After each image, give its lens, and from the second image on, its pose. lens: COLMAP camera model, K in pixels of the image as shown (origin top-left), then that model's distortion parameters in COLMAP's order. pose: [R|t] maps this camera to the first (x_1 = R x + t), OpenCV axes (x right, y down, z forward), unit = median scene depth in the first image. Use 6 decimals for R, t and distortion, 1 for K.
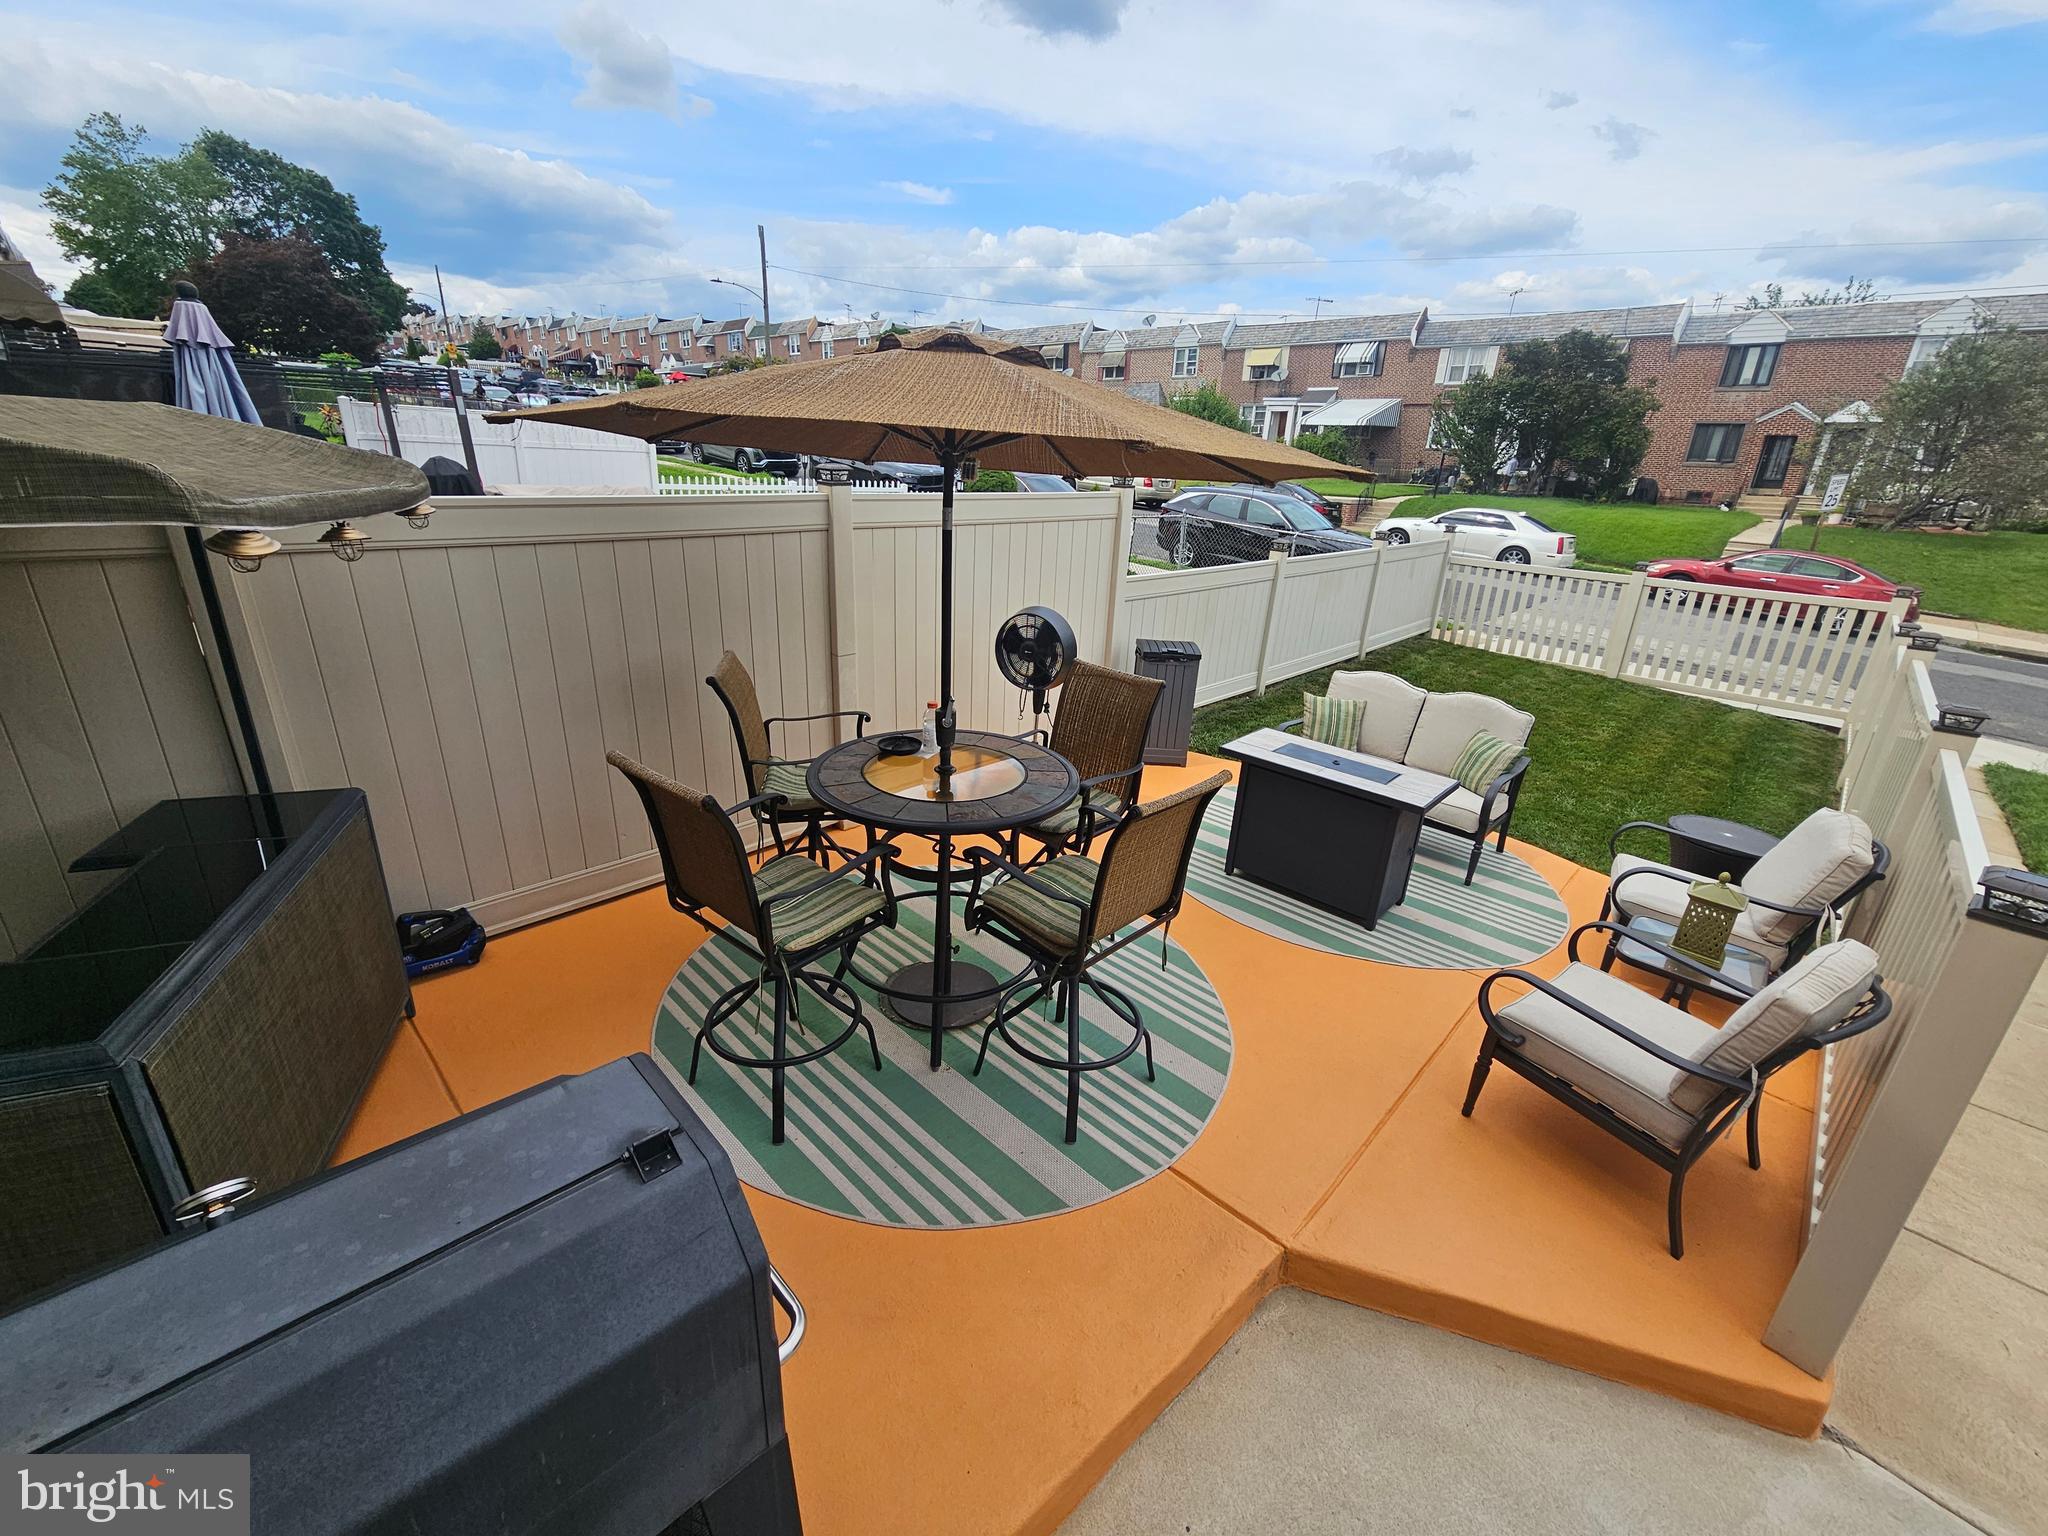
lens RADIAL K [[847.3, 0, 1024.0], [0, 847.3, 768.0], [0, 0, 1]] dist [-0.000794, -0.000440]
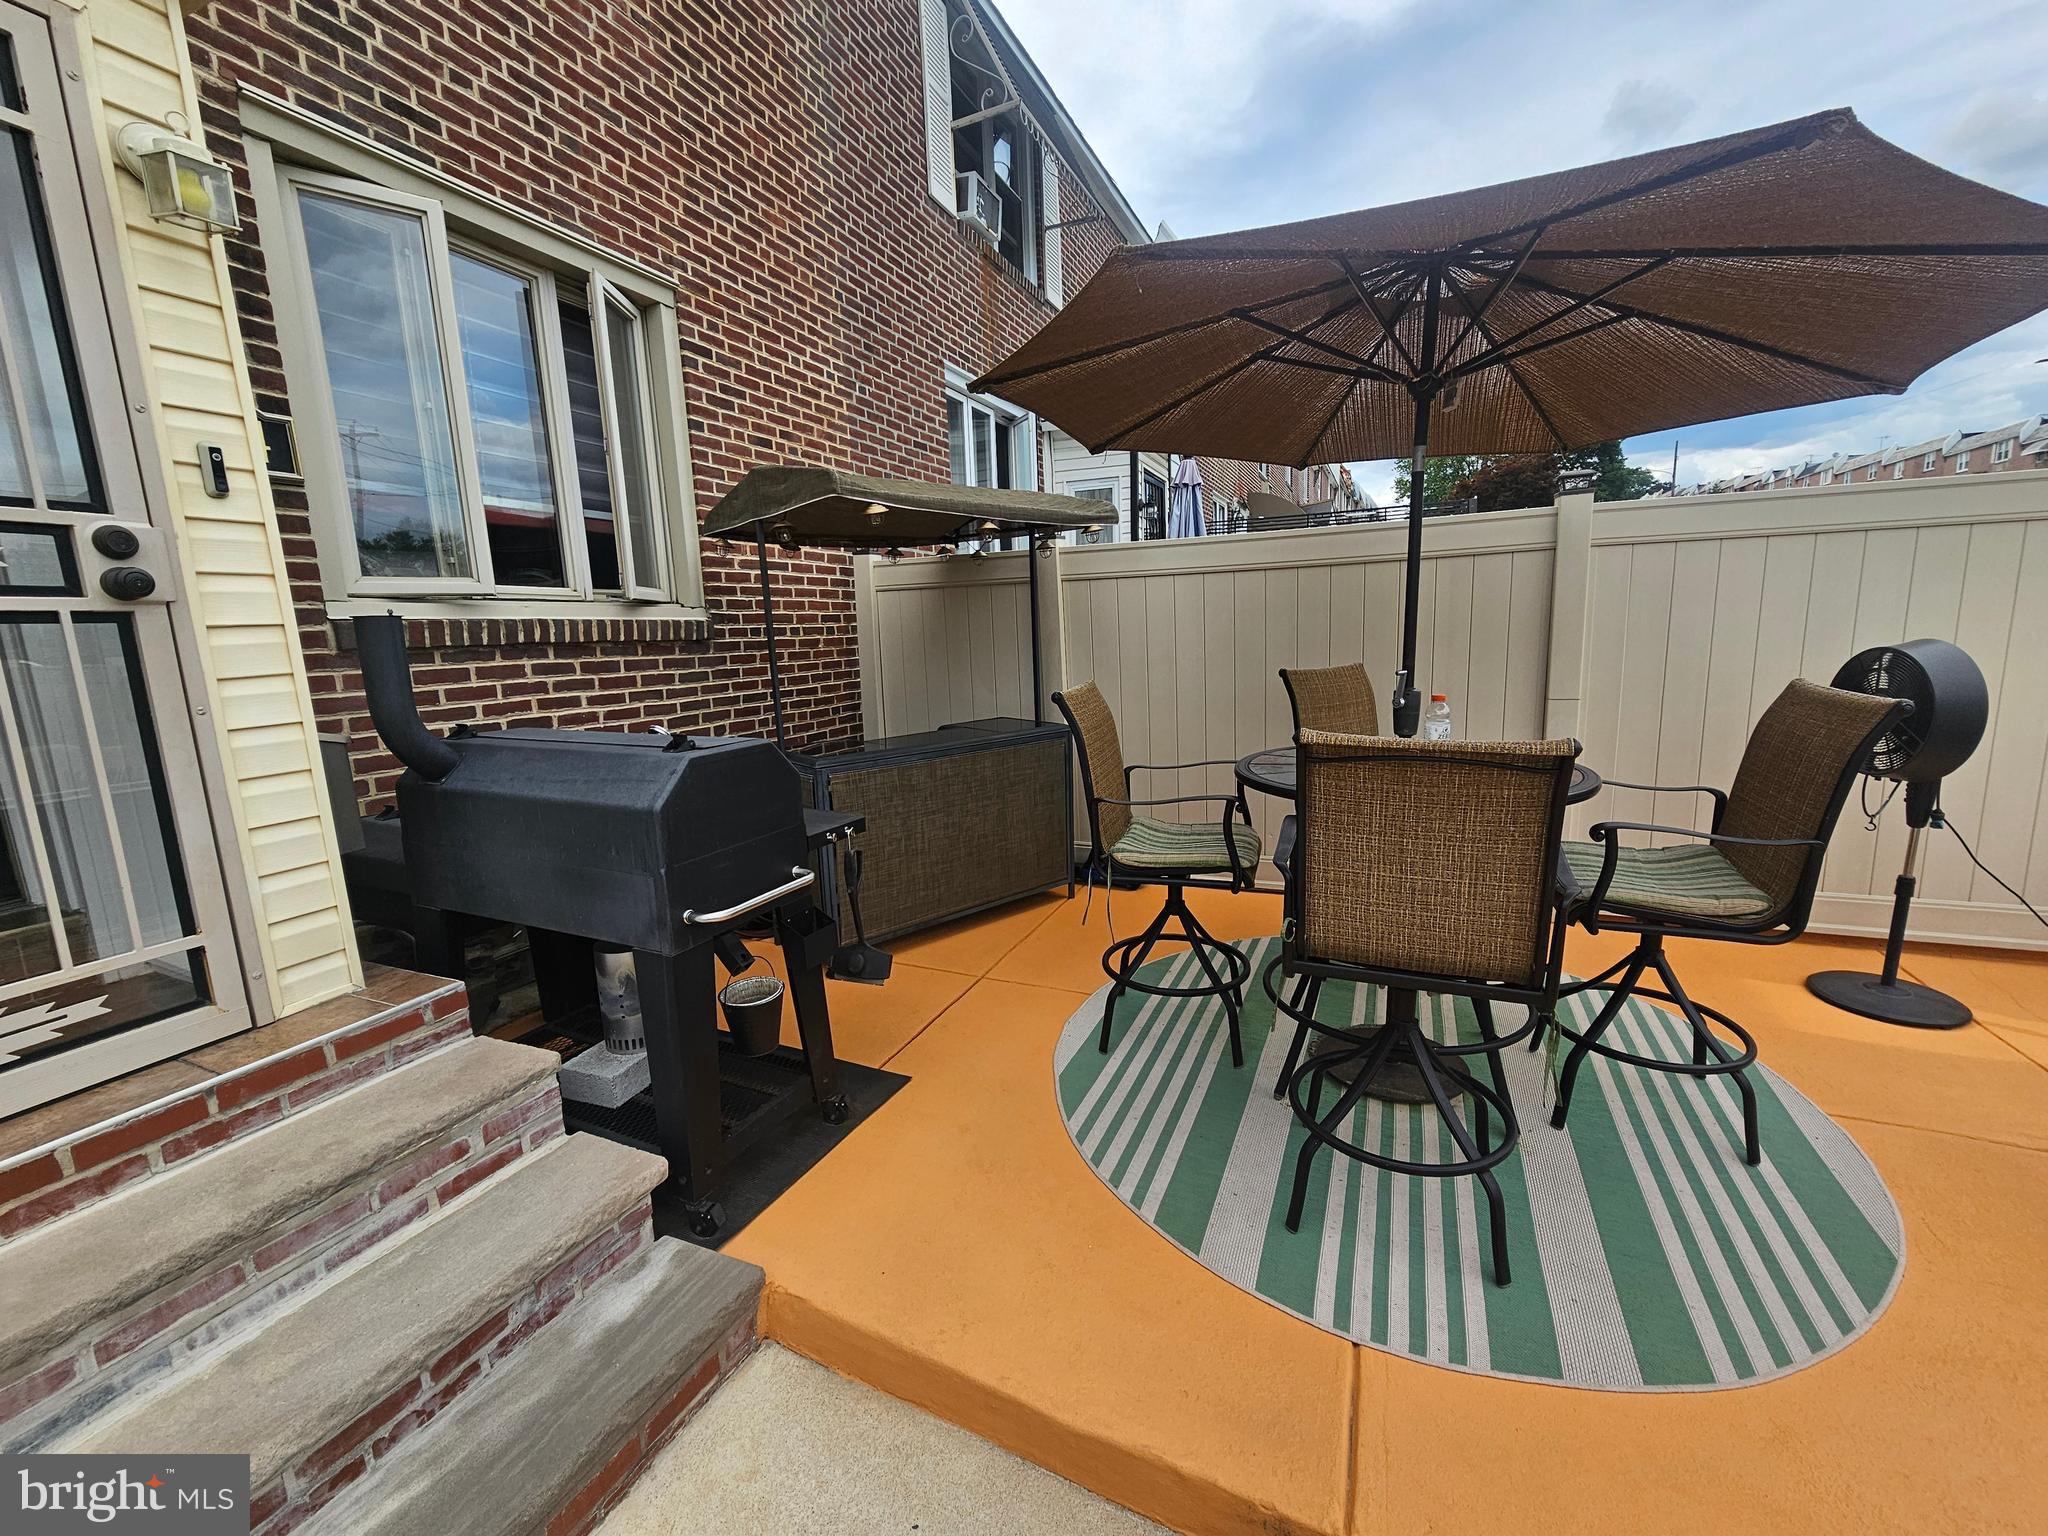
lens RADIAL K [[847.3, 0, 1024.0], [0, 847.3, 768.0], [0, 0, 1]] dist [-0.000794, -0.000440]
pose [[0.356903, 0.099542, -0.928823, 0.514706], [-0.270823, 0.962629, -0.000899, 0.101021], [0.894022, 0.251867, 0.370523, 0.348001]]
